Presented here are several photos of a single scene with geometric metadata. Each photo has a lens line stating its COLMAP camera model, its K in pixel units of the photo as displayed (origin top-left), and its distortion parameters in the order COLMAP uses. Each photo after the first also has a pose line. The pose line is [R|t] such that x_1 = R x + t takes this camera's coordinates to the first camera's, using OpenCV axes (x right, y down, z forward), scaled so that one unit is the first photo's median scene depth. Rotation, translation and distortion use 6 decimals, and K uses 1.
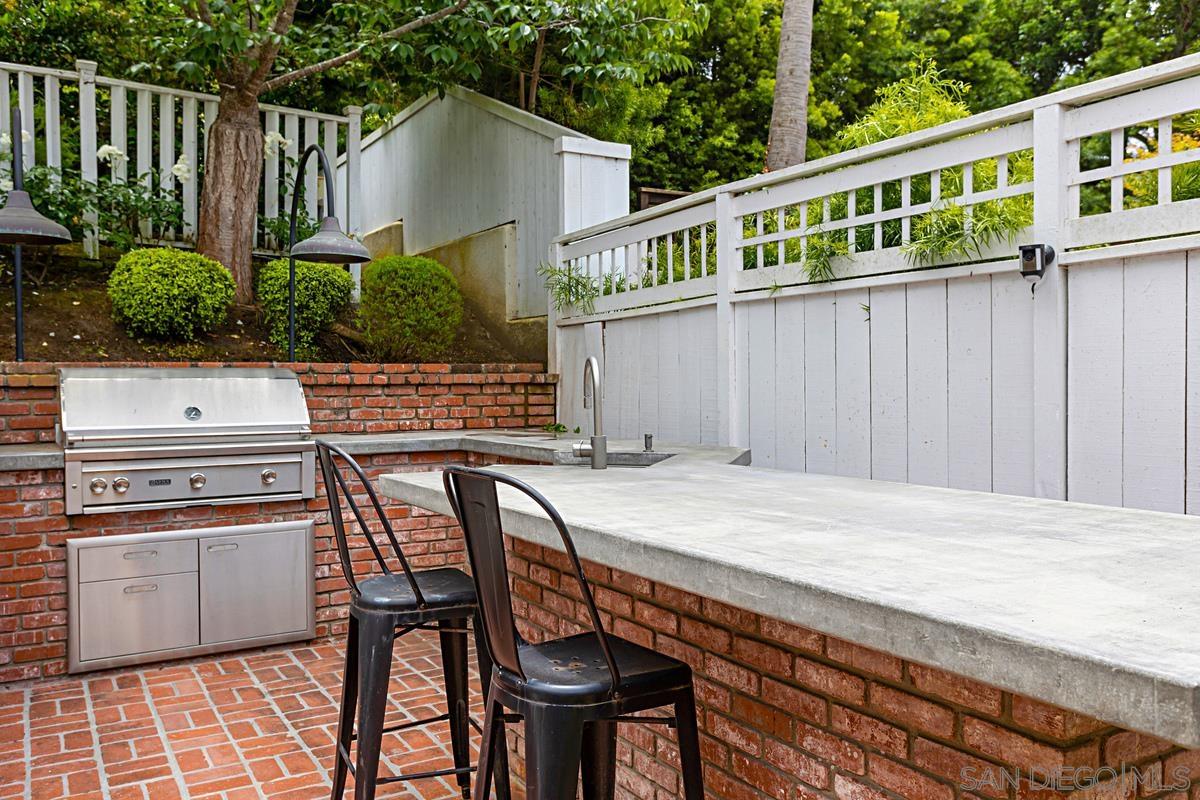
lens RADIAL K [[965.9, 0, 600.0], [0, 965.9, 400.0], [0, 0, 1]] dist [0.003387, 0.000158]
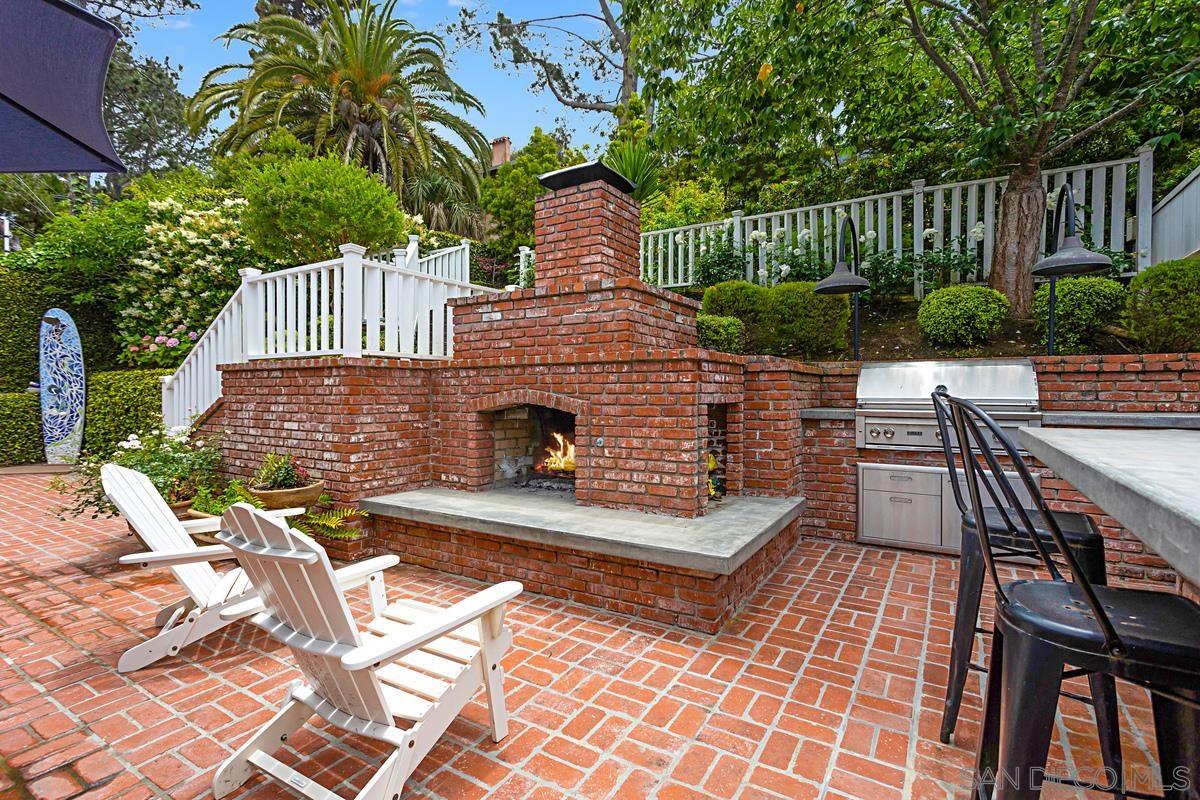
lens RADIAL K [[561.6, 0, 597.3], [0, 561.6, 396.6], [0, 0, 1]] dist [0.001511, 0.001591]
pose [[0.454295, 0.014683, -0.890730, 0.087612], [-0.020825, 0.999766, 0.005859, 0.024586], [0.890608, 0.015887, 0.454495, 0.108514]]
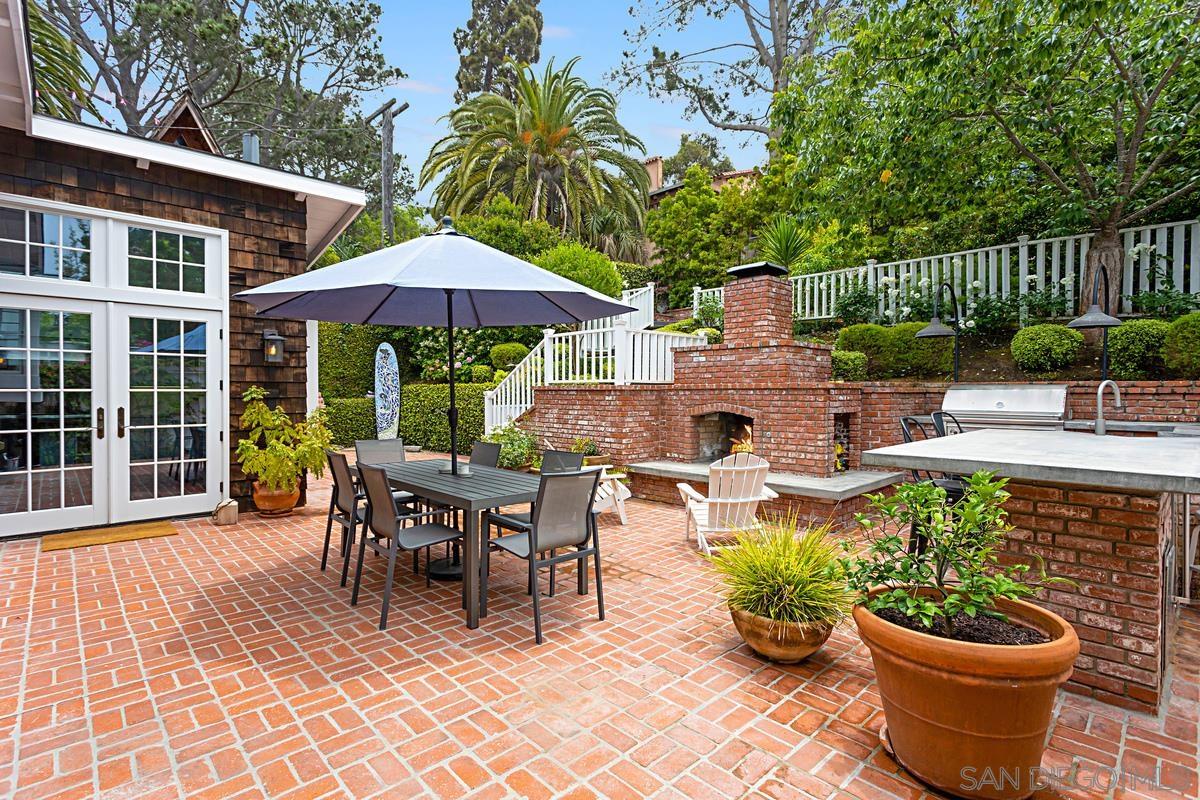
lens RADIAL K [[561.6, 0, 597.3], [0, 561.6, 396.6], [0, 0, 1]] dist [0.001511, 0.001591]
pose [[0.218919, 0.017263, -0.975590, 0.536443], [-0.020692, 0.999701, 0.013046, -0.003014], [0.975524, 0.017331, 0.219210, -0.177307]]
